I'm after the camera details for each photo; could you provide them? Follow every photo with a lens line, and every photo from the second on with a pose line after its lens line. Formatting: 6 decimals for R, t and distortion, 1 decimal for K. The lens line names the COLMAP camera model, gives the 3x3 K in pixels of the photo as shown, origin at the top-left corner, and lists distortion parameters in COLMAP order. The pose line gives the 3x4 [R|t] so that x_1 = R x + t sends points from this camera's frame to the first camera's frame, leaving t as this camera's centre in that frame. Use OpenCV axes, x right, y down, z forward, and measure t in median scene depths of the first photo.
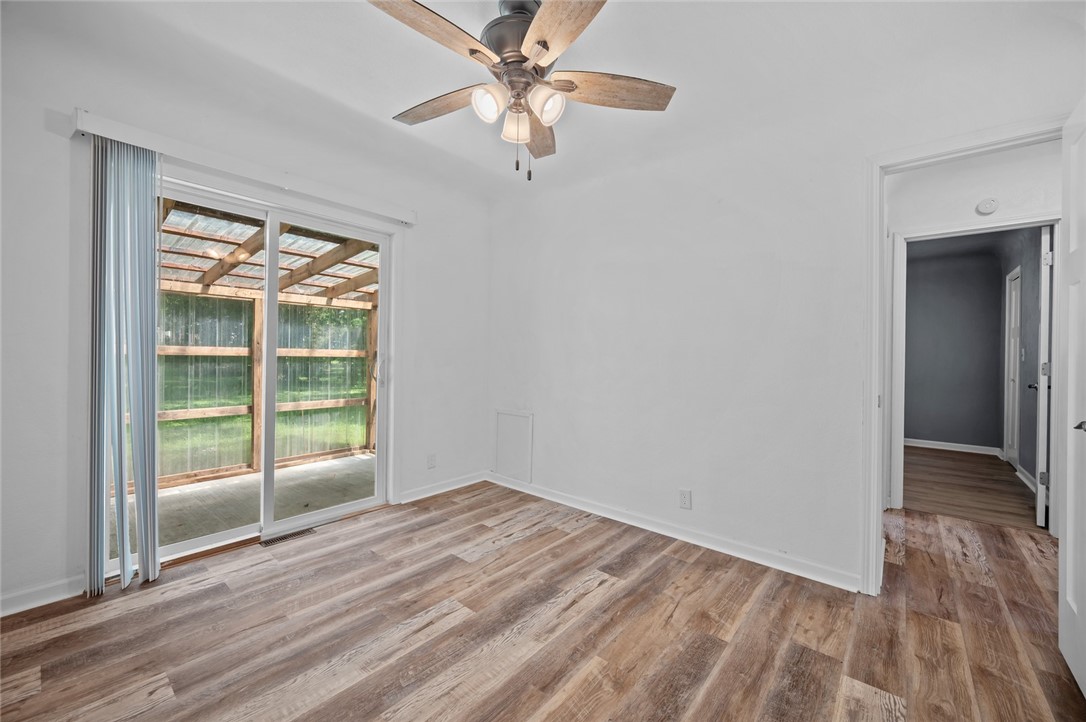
lens RADIAL K [[431.6, 0, 540.4], [0, 431.6, 347.3], [0, 0, 1]] dist [-0.002536, -0.000417]
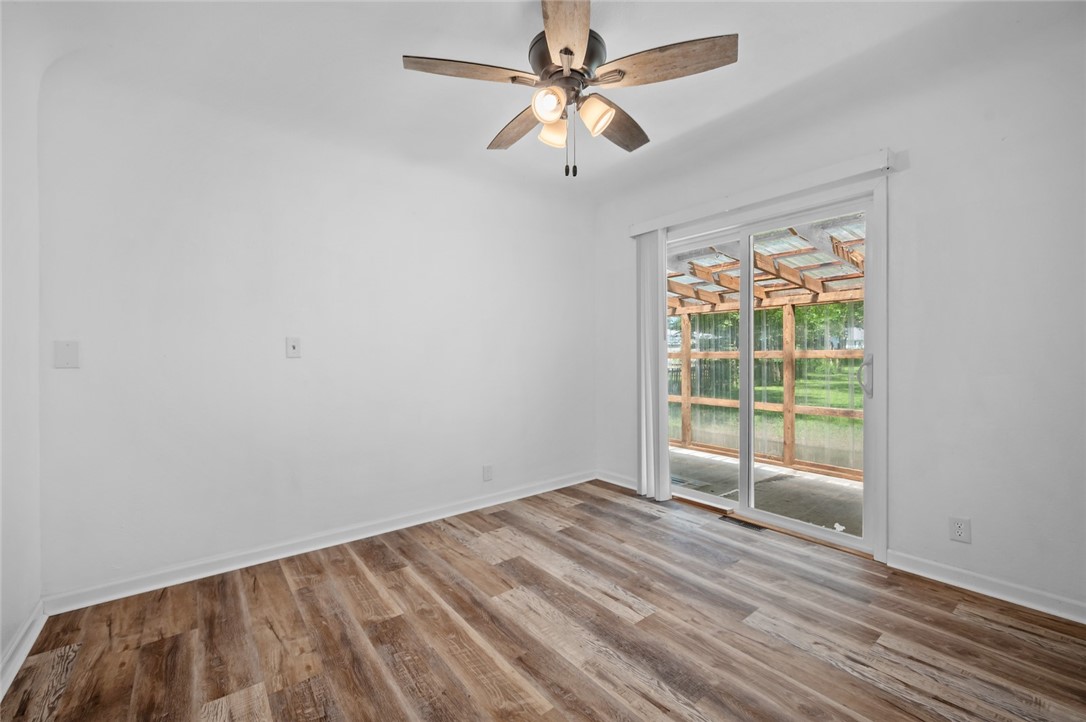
lens RADIAL K [[430.4, 0, 537.8], [0, 430.4, 366.2], [0, 0, 1]] dist [-0.004084, -0.000042]
pose [[-0.191282, 0.010380, -0.981480, 0.696636], [0.020232, 0.999773, 0.006631, 0.023751], [0.981327, -0.018589, -0.191449, 0.826496]]
